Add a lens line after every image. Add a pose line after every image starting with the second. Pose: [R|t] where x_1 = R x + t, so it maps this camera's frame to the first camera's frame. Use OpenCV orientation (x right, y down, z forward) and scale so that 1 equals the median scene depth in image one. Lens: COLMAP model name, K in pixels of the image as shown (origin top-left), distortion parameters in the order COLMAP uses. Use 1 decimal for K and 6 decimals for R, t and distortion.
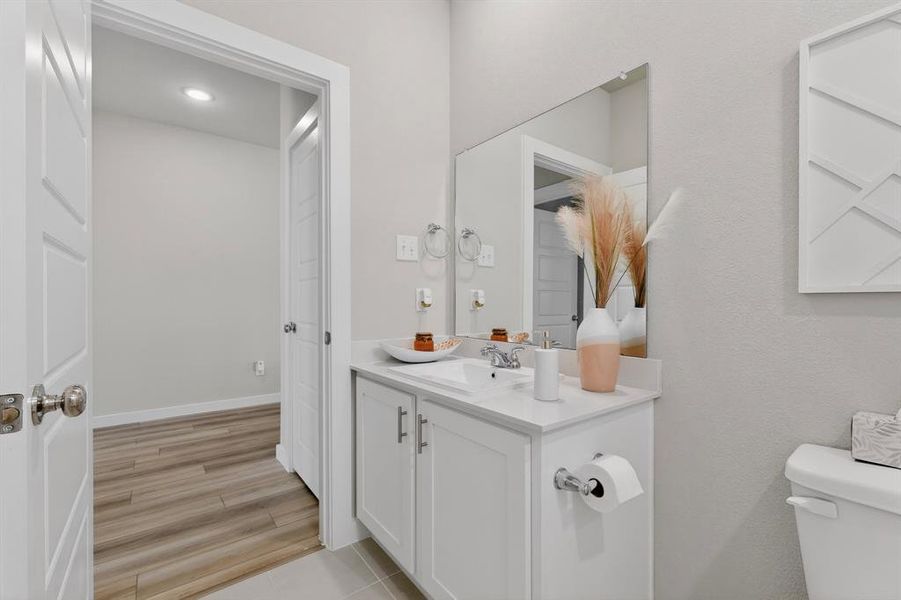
lens RADIAL K [[389.9, 0, 451.2], [0, 389.9, 300.8], [0, 0, 1]] dist [-0.000458, -0.000075]
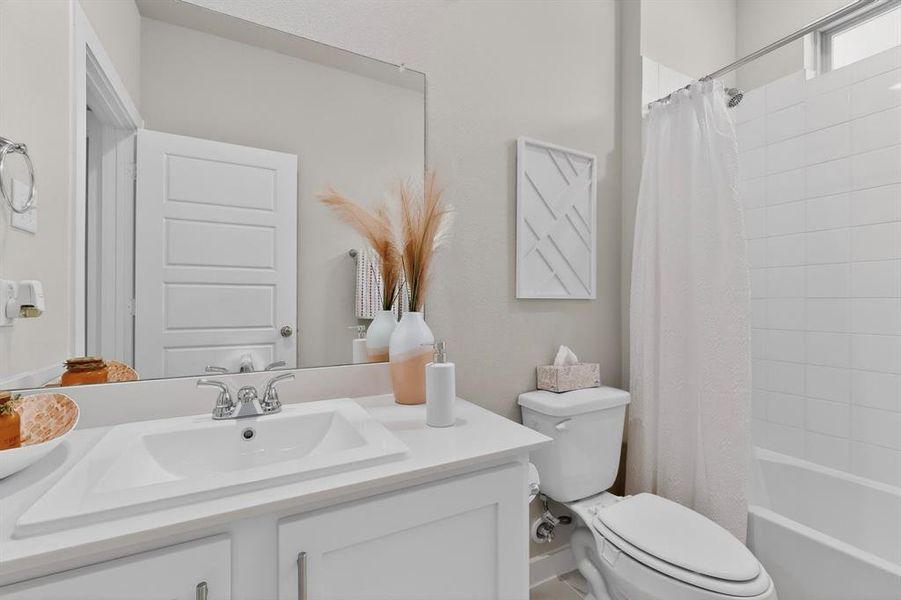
lens RADIAL K [[389.9, 0, 451.2], [0, 389.9, 300.8], [0, 0, 1]] dist [-0.000458, -0.000075]
pose [[0.166183, 0.002680, 0.986091, -0.516137], [0.000361, 0.999996, -0.002779, -0.003740], [-0.986095, 0.000818, 0.166181, 0.768923]]
